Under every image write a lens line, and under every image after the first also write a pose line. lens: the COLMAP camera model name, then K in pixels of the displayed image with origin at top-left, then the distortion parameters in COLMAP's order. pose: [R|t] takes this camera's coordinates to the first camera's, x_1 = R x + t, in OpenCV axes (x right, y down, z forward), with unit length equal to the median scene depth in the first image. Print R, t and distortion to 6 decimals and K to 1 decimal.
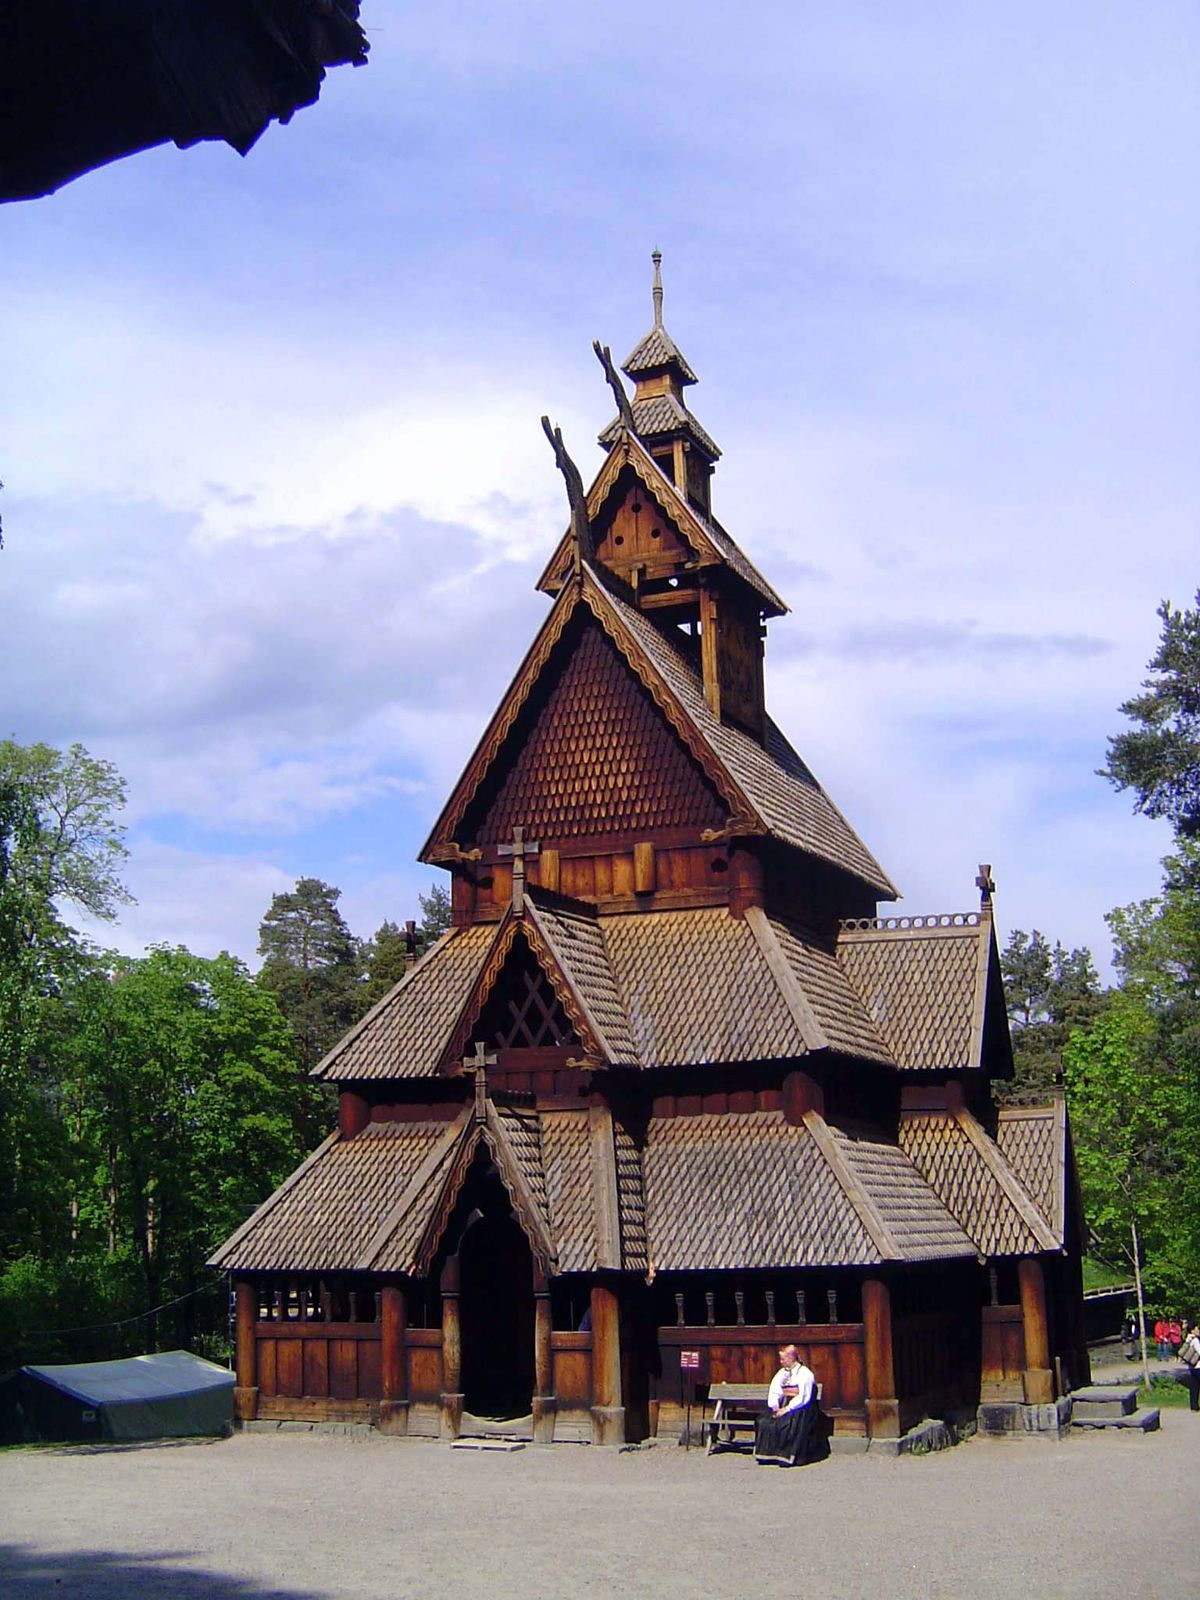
lens RADIAL K [[1838.7, 0, 607.1], [0, 1838.7, 798.7], [0, 0, 1]] dist [-0.128338, 0.000000]
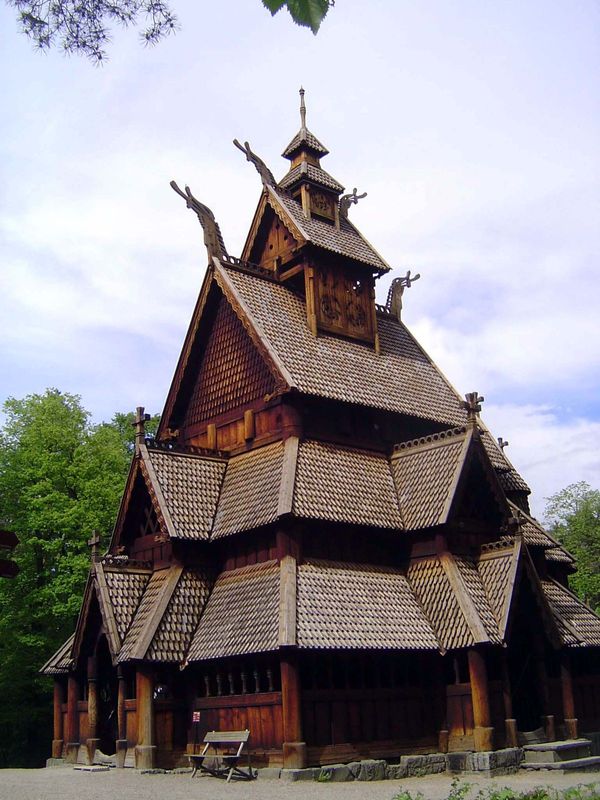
lens RADIAL K [[919.4, 0, 297.7], [0, 919.4, 403.8], [0, 0, 1]] dist [-0.128338, 0.000000]
pose [[0.901096, -0.154560, -0.405138, 0.428879], [0.122084, 0.986952, -0.104986, 0.119188], [0.416078, 0.045142, 0.908208, 0.277953]]
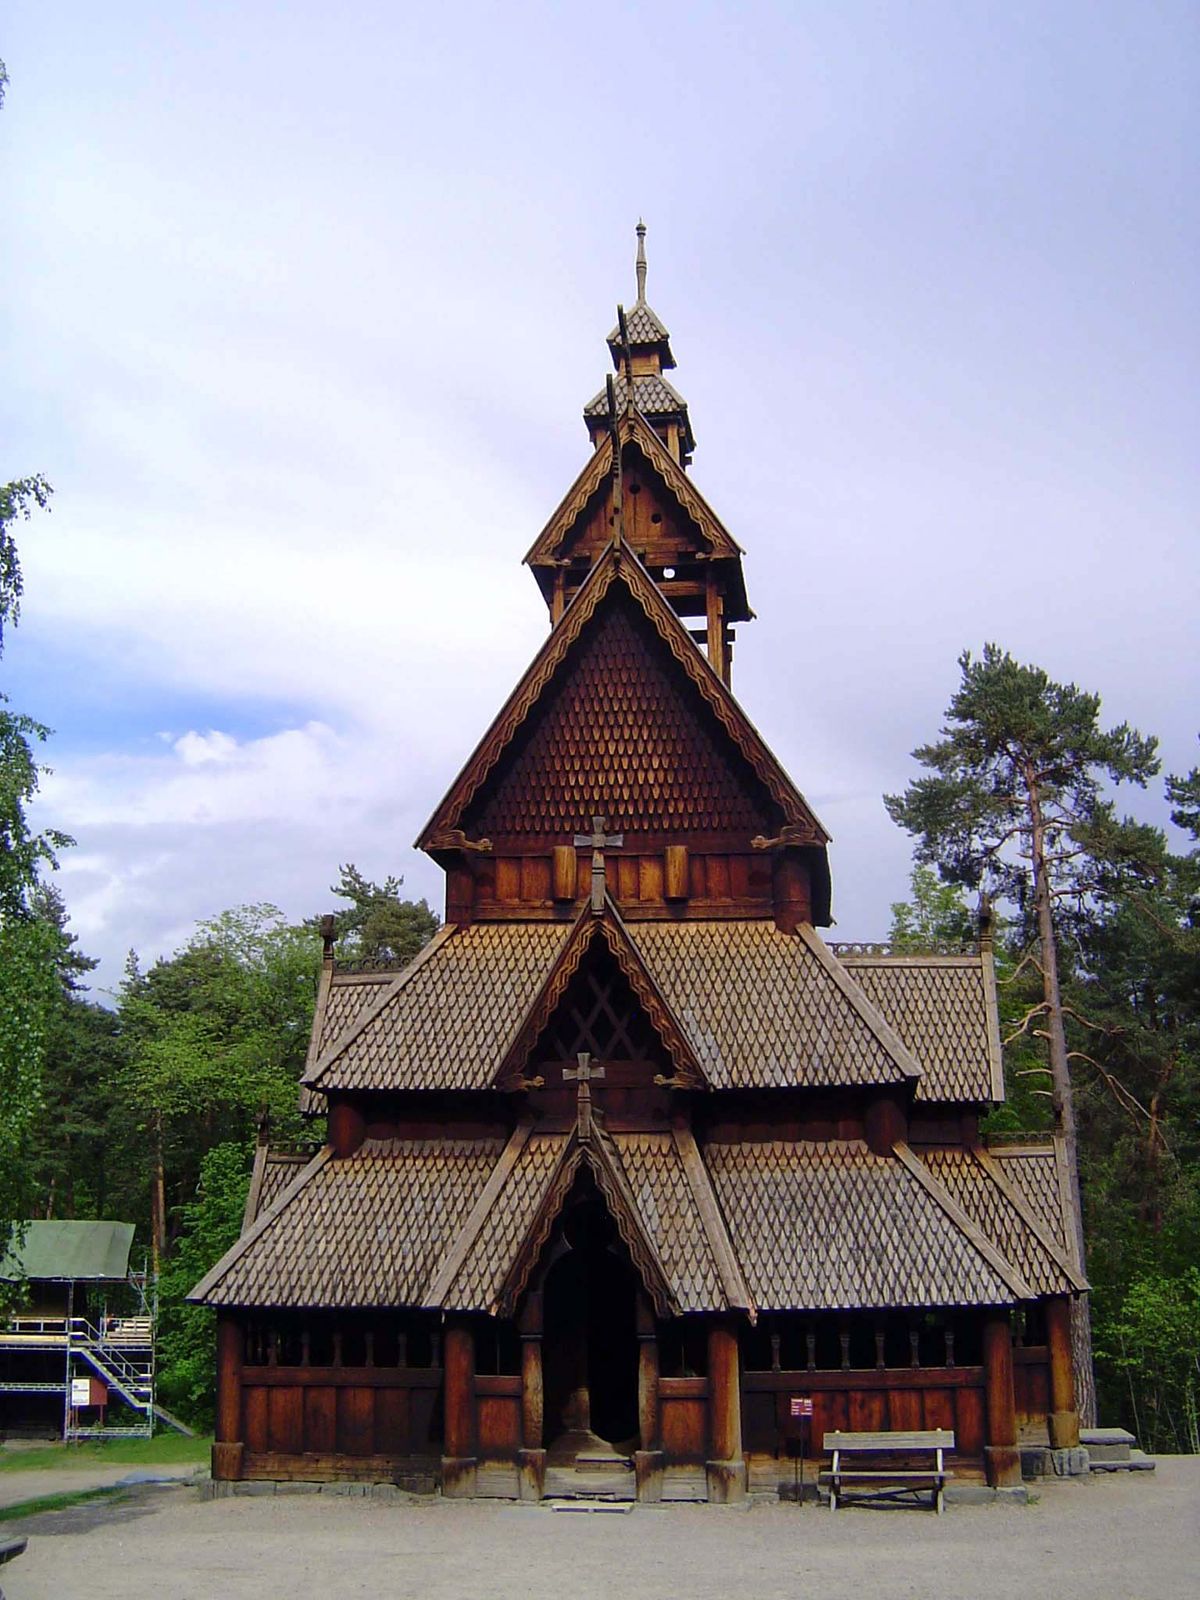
lens RADIAL K [[1838.7, 0, 601.6], [0, 1838.7, 803.0], [0, 0, 1]] dist [-0.128338, 0.000000]
pose [[0.958947, 0.081621, 0.271586, -0.288993], [-0.077730, 0.996659, -0.025072, 0.030772], [-0.272725, 0.002932, 0.962088, 0.128196]]
